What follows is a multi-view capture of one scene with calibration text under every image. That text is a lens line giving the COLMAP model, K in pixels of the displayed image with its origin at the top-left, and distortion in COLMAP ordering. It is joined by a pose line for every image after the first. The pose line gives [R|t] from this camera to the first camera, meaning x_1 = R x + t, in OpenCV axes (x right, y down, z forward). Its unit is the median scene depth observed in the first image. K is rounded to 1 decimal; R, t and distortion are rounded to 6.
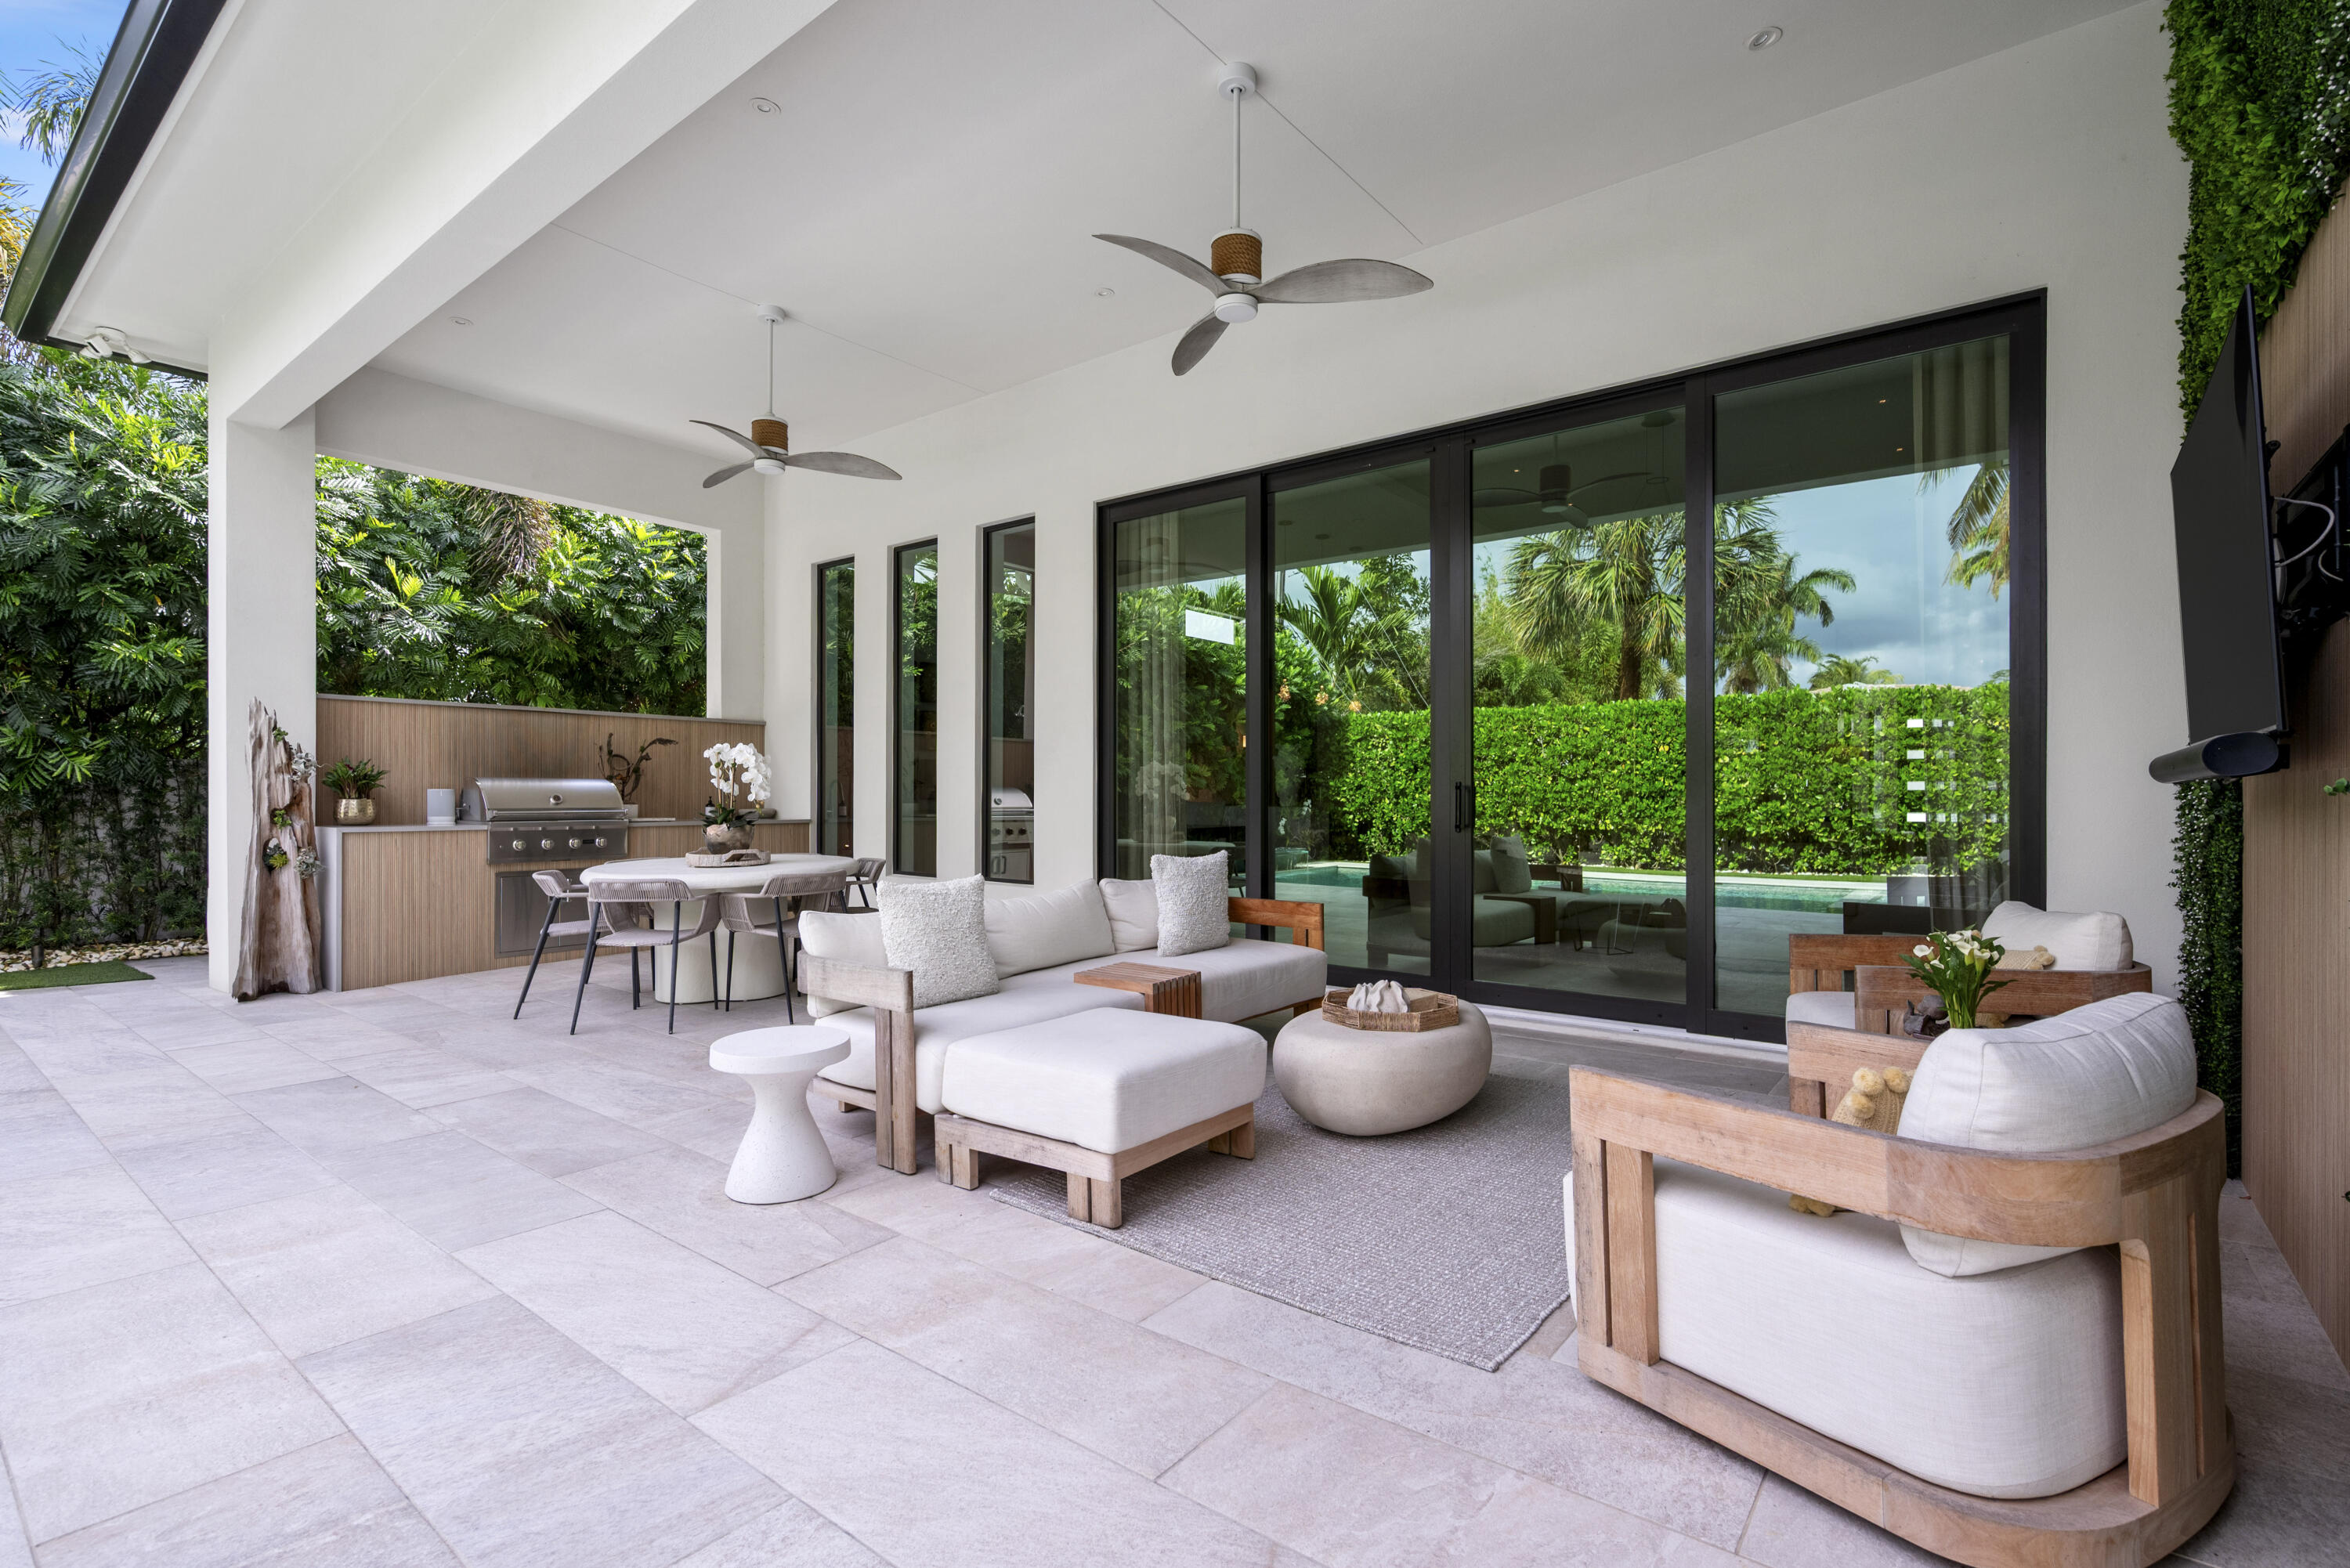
lens RADIAL K [[1072.8, 0, 1168.1], [0, 1072.8, 789.6], [0, 0, 1]] dist [0.001317, -0.000273]
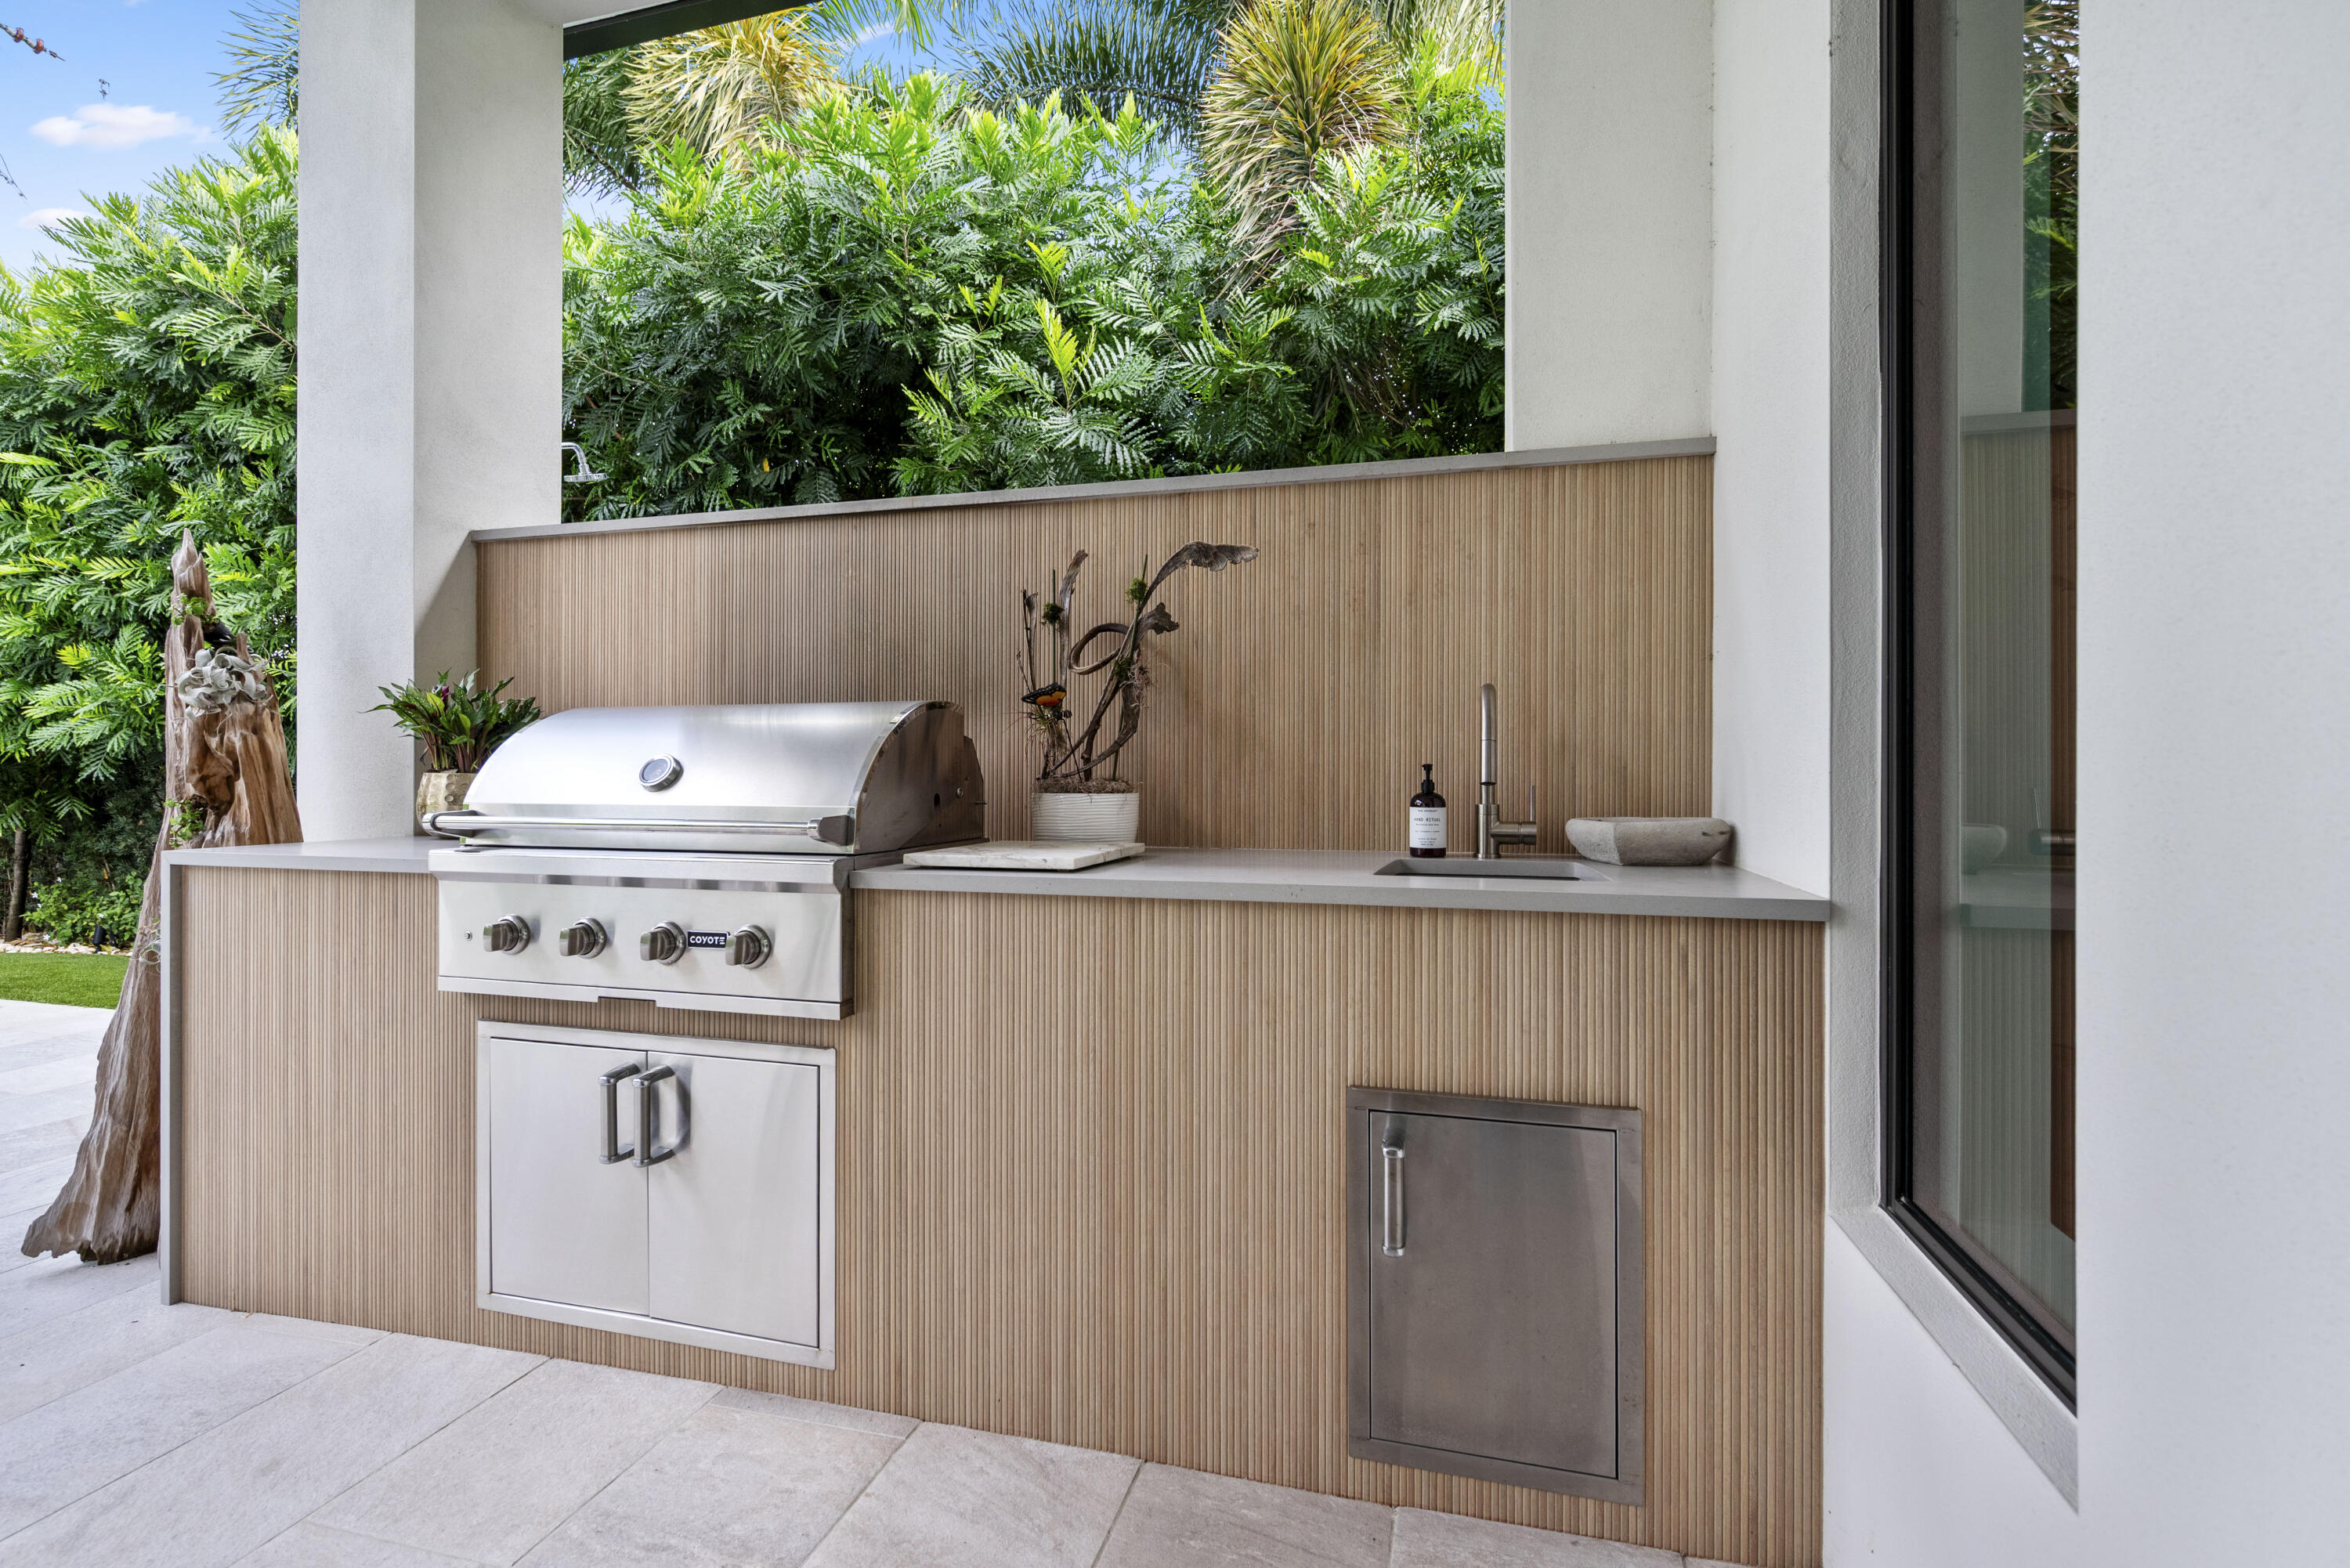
lens RADIAL K [[1072.8, 0, 1168.1], [0, 1072.8, 789.6], [0, 0, 1]] dist [0.001317, -0.000273]
pose [[0.382031, 0.000562, -0.924149, -0.486212], [-0.000978, 1.000000, 0.000204, 0.024355], [0.924149, 0.000826, 0.382031, 1.837503]]
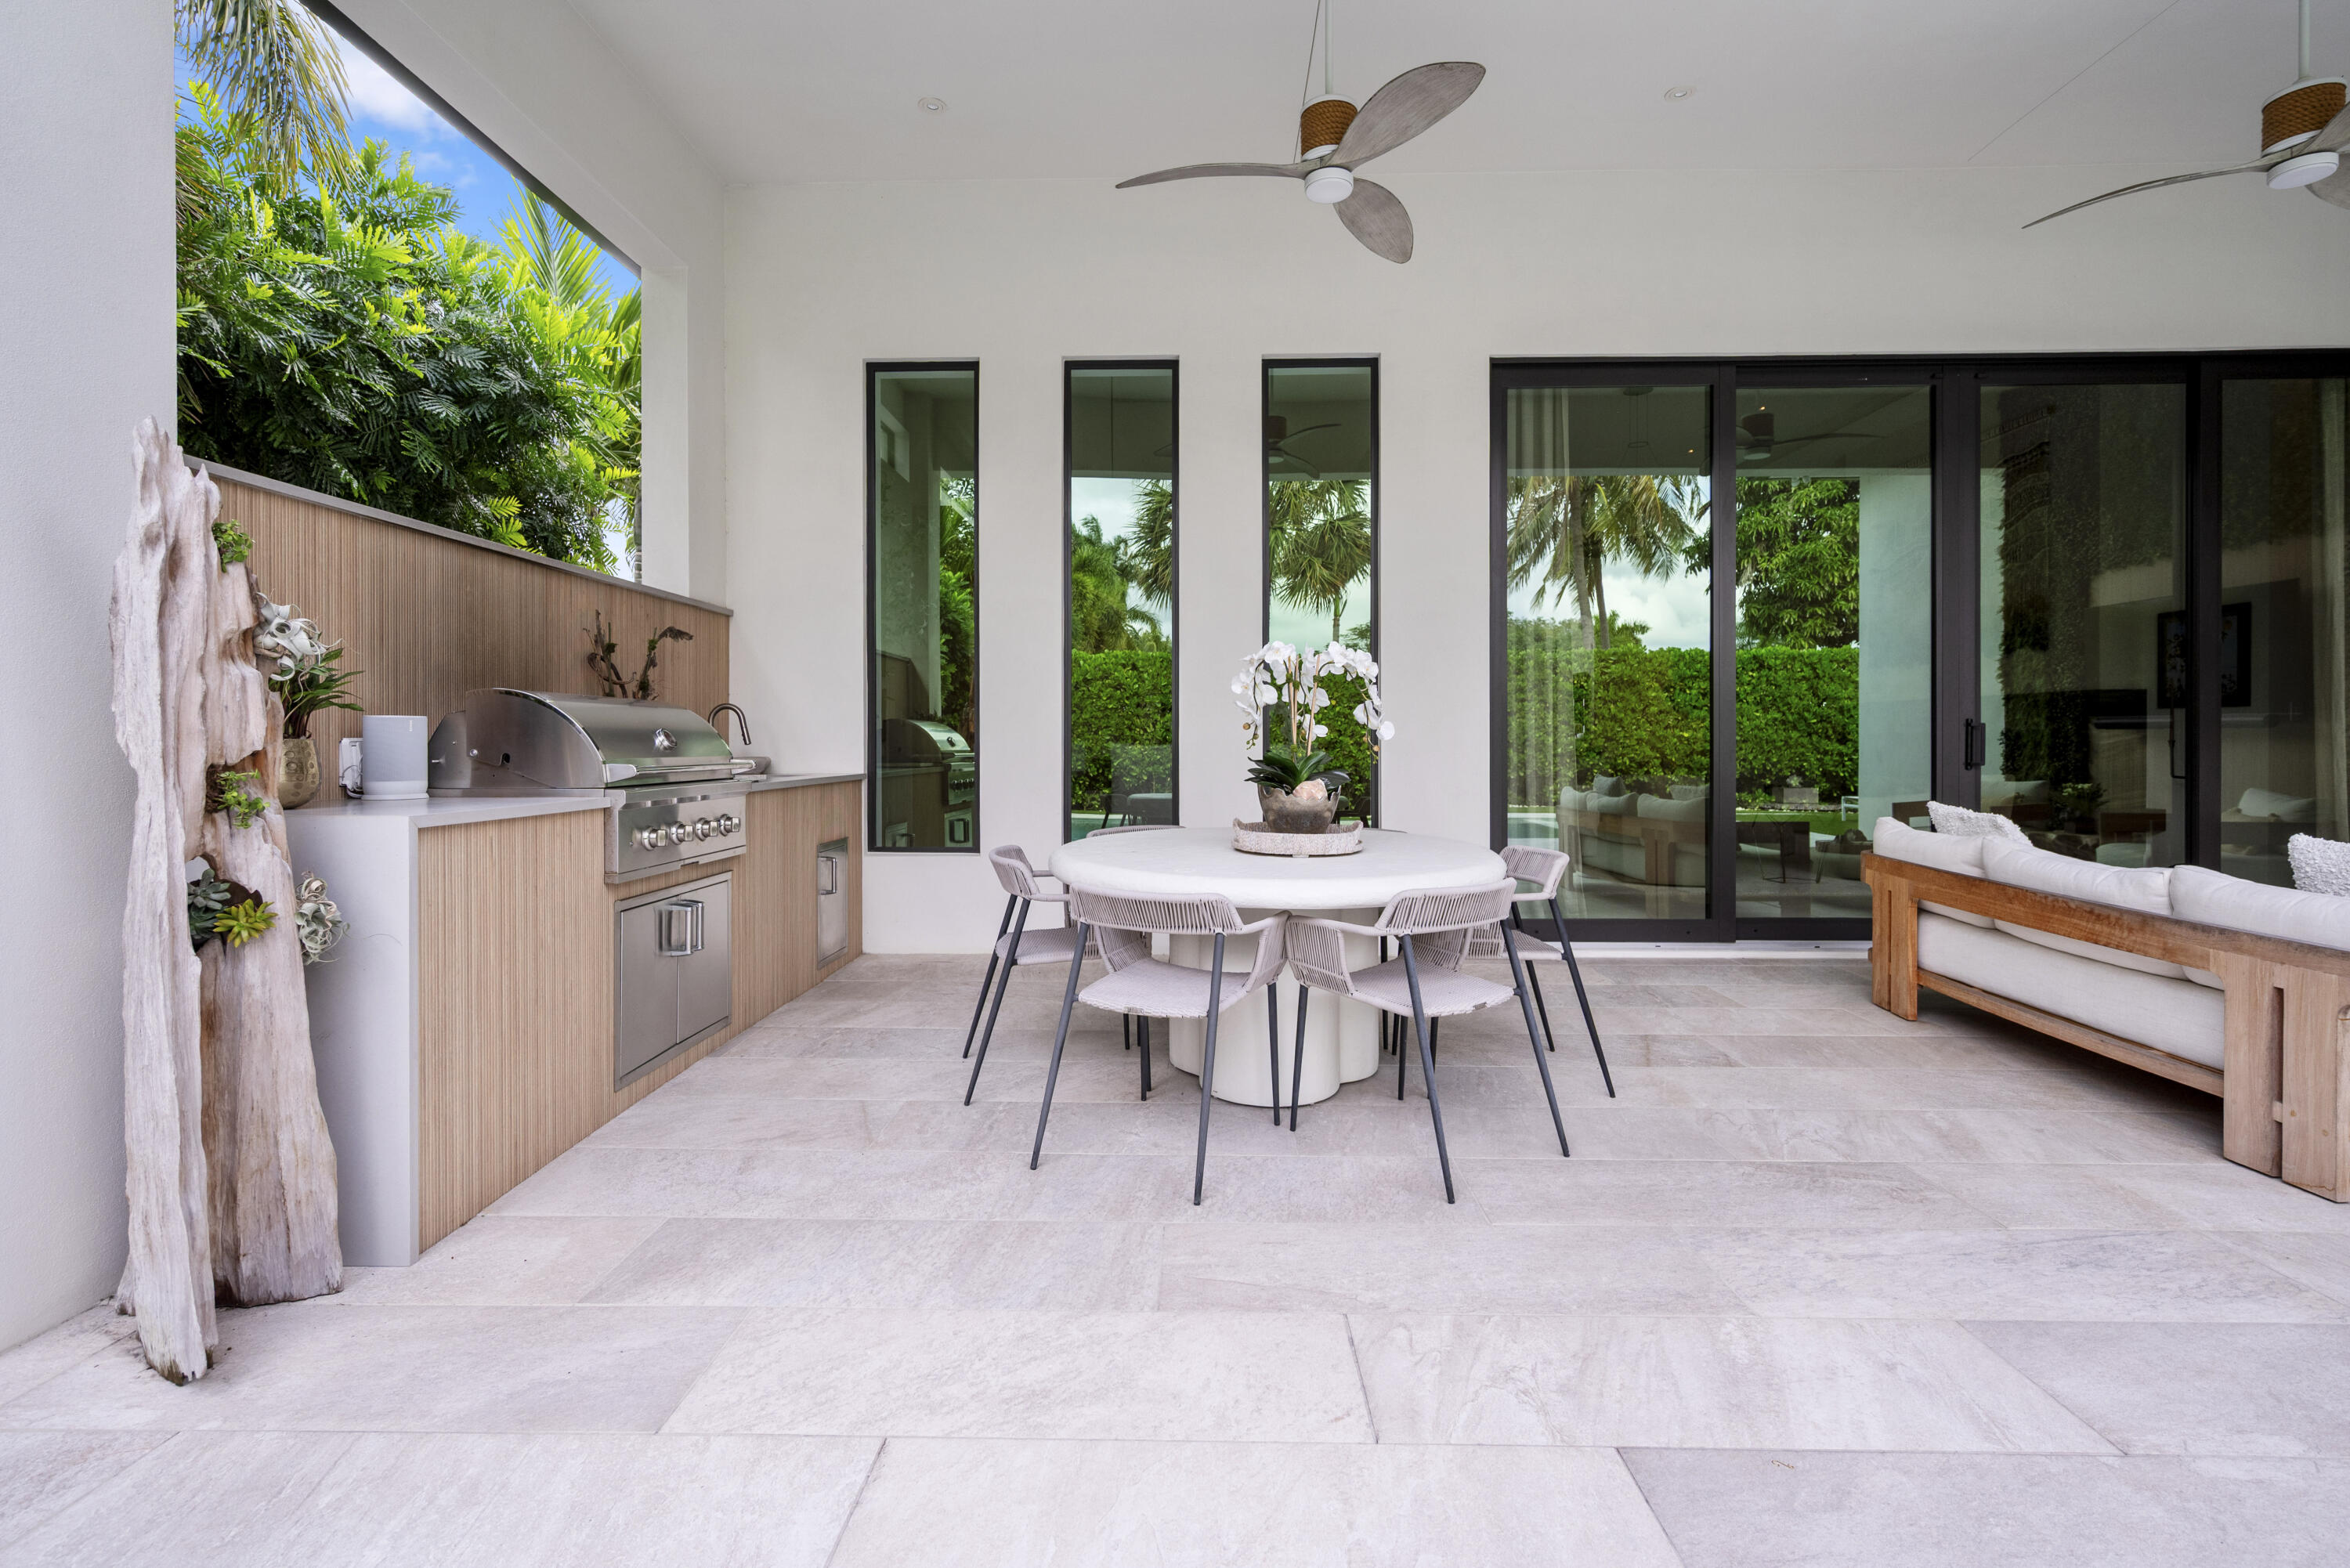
lens RADIAL K [[1088.4, 0, 1170.4], [0, 1088.4, 734.3], [0, 0, 1]] dist [0.000448, 0.000161]
pose [[0.800247, 0.001968, 0.599667, -1.231483], [-0.001059, 0.999998, -0.001870, 0.013669], [-0.599670, 0.000861, 0.800247, 0.858894]]
